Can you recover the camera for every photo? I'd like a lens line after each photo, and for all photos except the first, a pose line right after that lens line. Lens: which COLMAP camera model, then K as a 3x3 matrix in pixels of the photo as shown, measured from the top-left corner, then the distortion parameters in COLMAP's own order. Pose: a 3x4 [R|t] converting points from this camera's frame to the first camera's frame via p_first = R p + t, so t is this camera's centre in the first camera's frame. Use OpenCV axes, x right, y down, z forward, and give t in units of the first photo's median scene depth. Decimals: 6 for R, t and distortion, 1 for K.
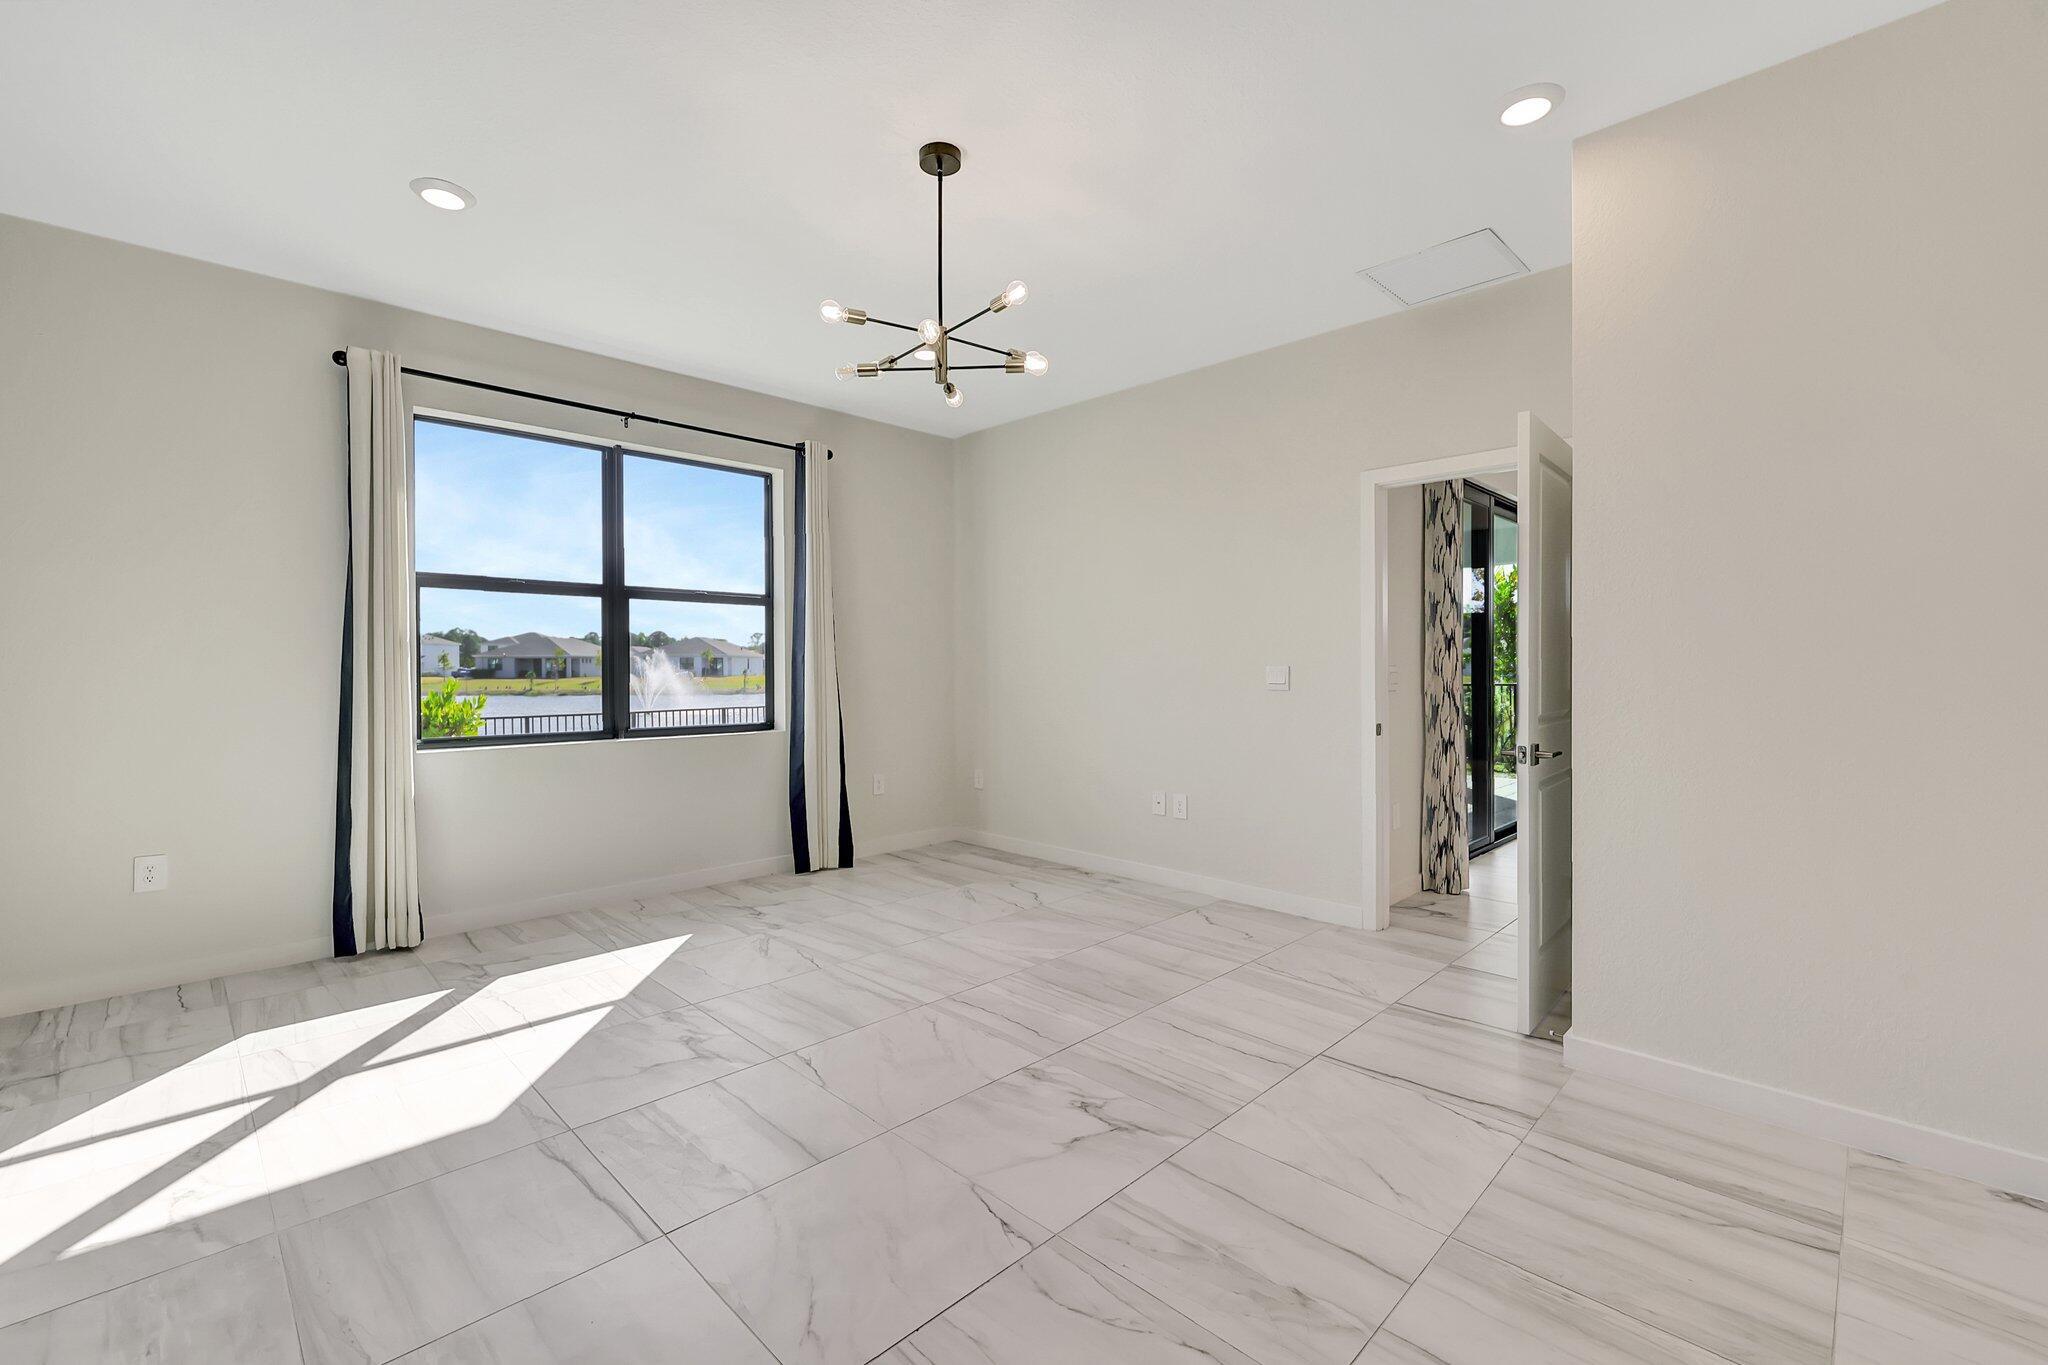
lens RADIAL K [[866.5, 0, 1030.9], [0, 866.5, 678.4], [0, 0, 1]] dist [-0.002270, 0.000468]
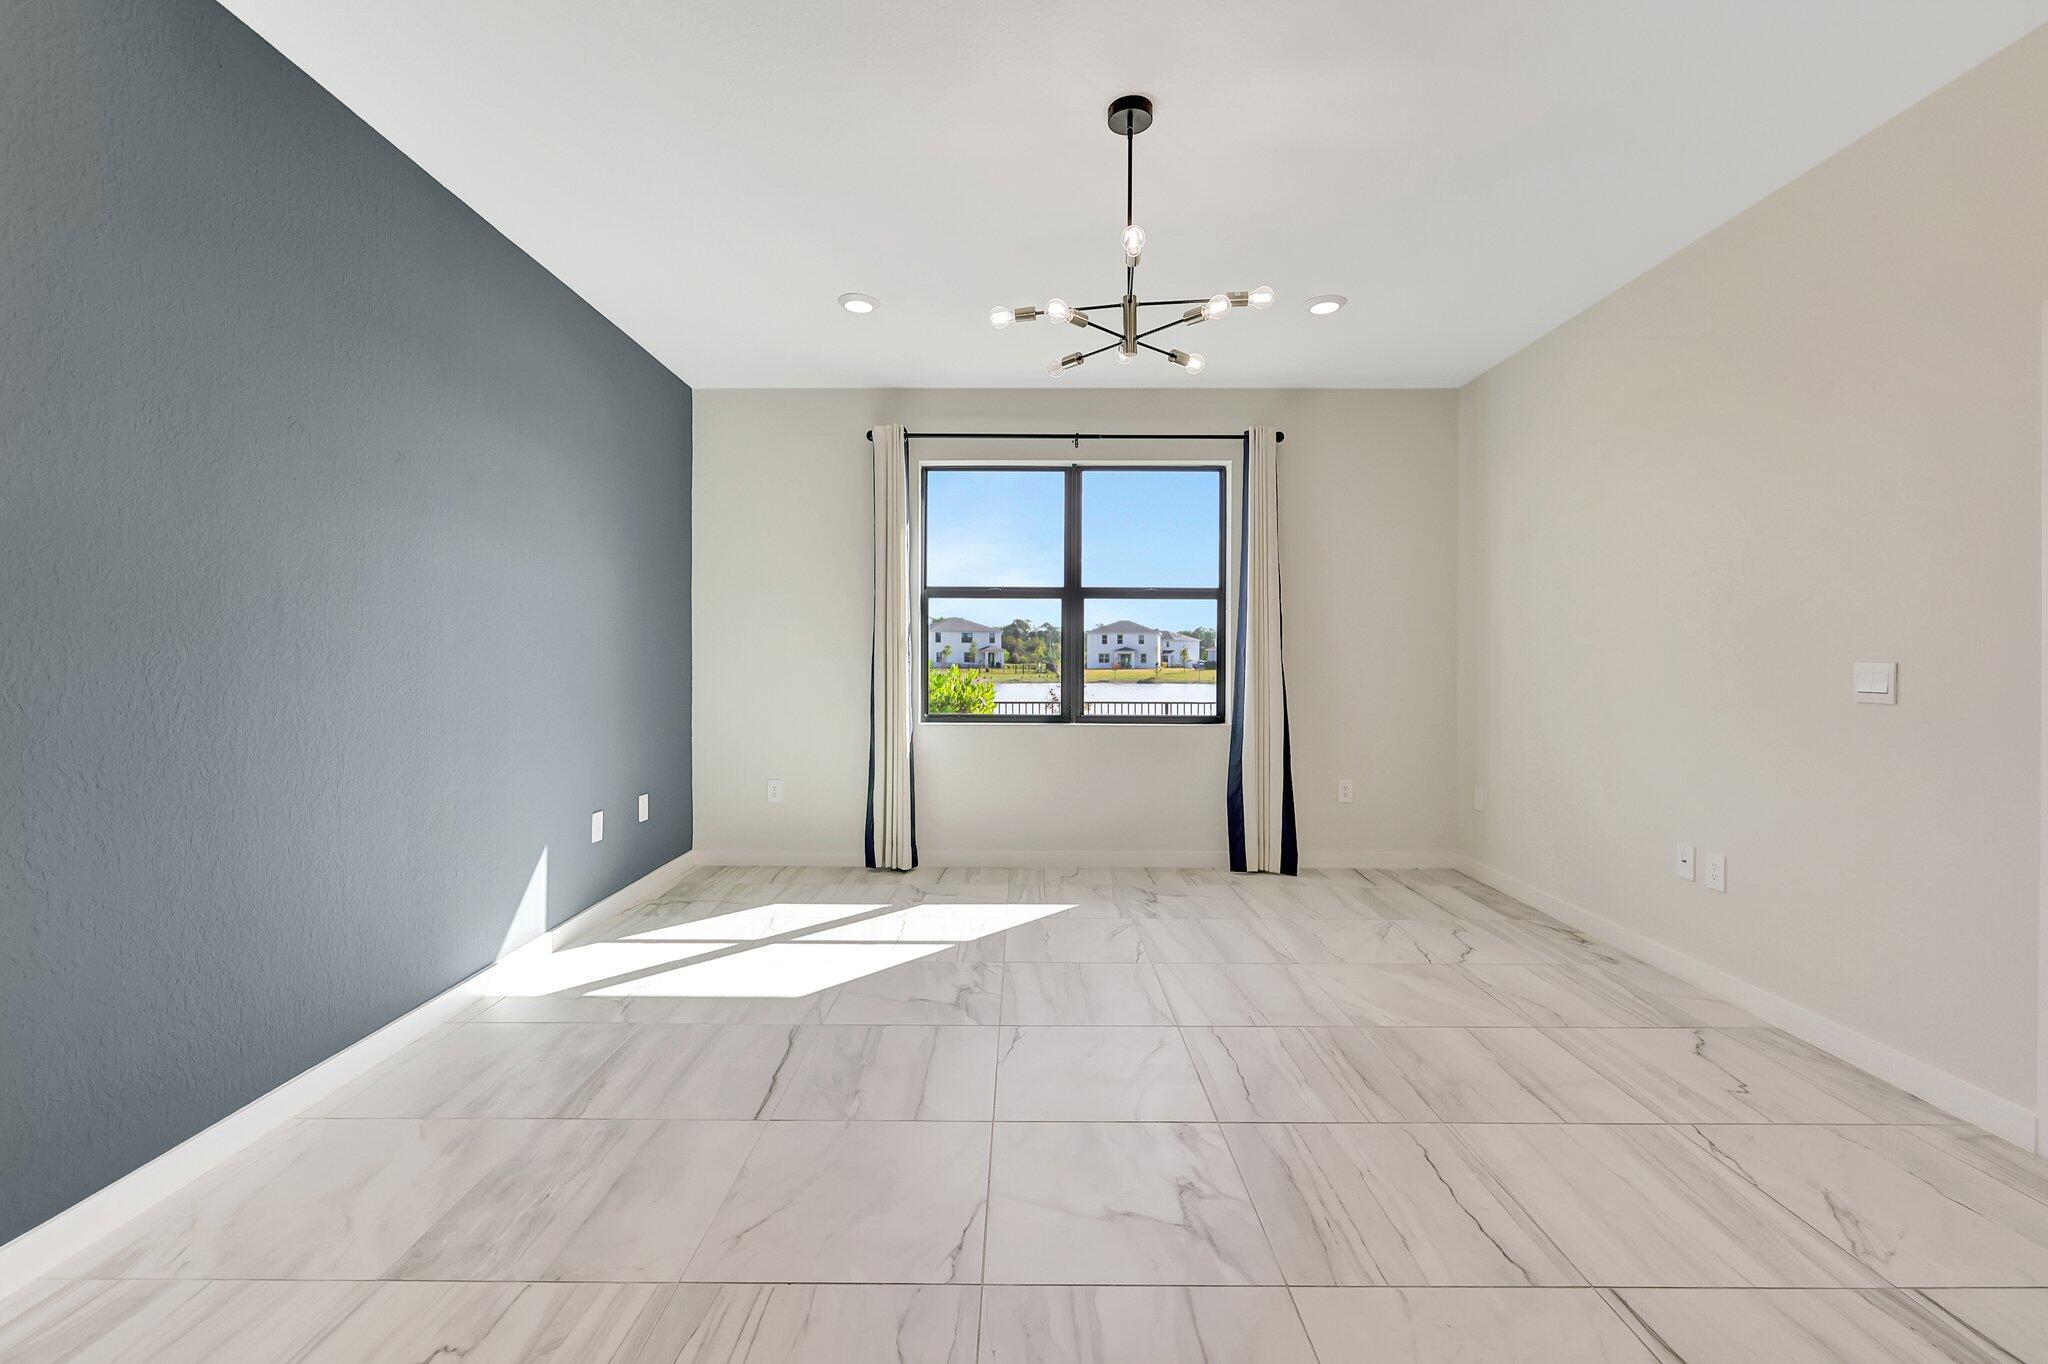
lens RADIAL K [[866.5, 0, 1028.0], [0, 866.5, 675.9], [0, 0, 1]] dist [-0.002270, 0.000468]
pose [[0.702714, 0.017451, -0.711259, 0.364460], [-0.013784, 0.999845, 0.010914, -0.004921], [0.711339, 0.002135, 0.702846, 0.203412]]
